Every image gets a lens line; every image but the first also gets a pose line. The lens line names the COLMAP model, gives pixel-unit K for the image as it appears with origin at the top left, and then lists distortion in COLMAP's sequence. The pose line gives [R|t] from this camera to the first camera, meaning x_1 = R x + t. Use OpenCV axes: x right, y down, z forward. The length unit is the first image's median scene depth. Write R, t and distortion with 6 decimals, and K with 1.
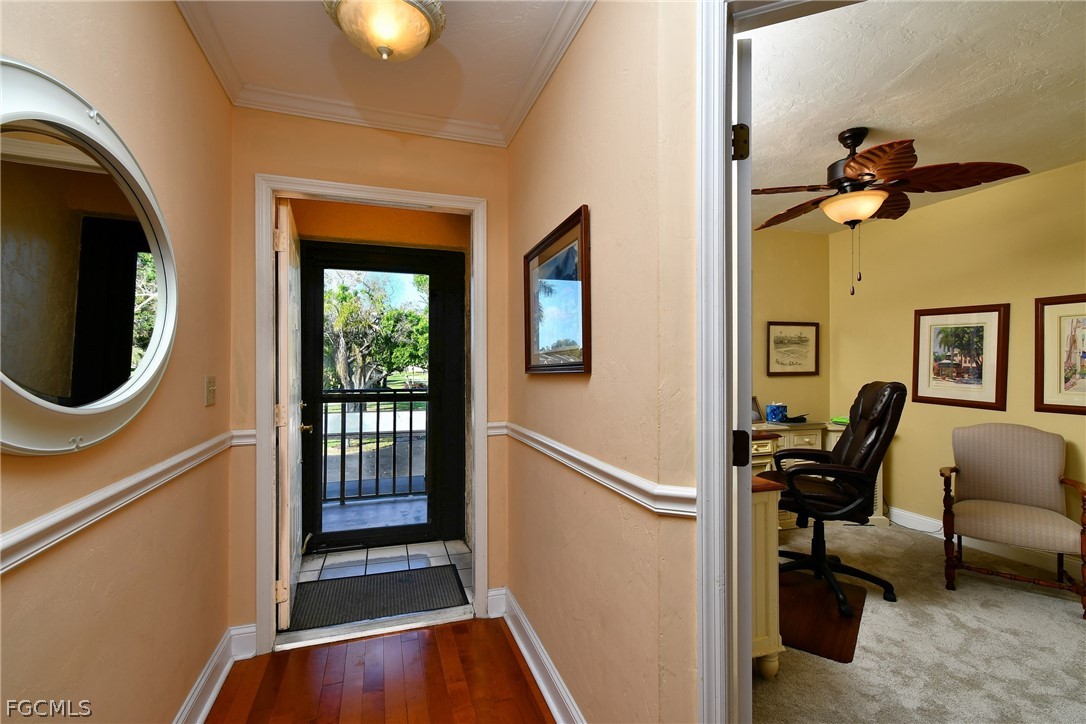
lens RADIAL K [[492.5, 0, 541.9], [0, 492.5, 363.1], [0, 0, 1]] dist [0.003465, 0.000980]
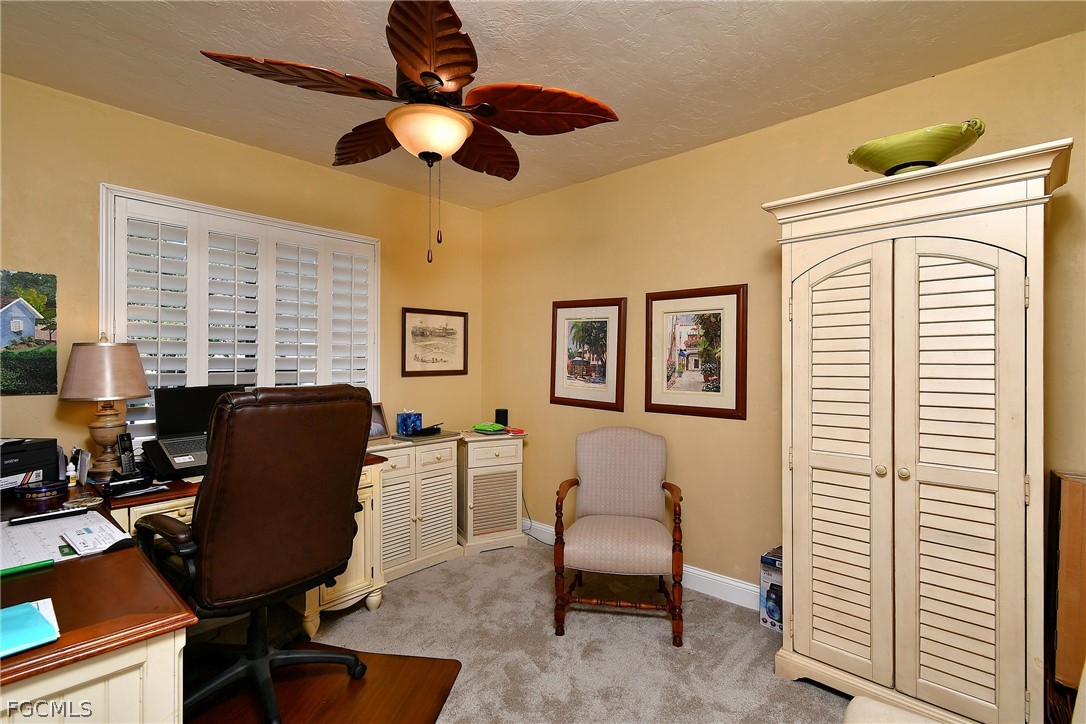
lens RADIAL K [[492.5, 0, 542.1], [0, 492.5, 361.2], [0, 0, 1]] dist [0.003465, 0.000980]
pose [[0.872272, 0.000714, 0.489021, 0.322211], [-0.003499, 0.999982, 0.004780, -0.003040], [-0.489009, -0.005881, 0.872259, 0.241974]]
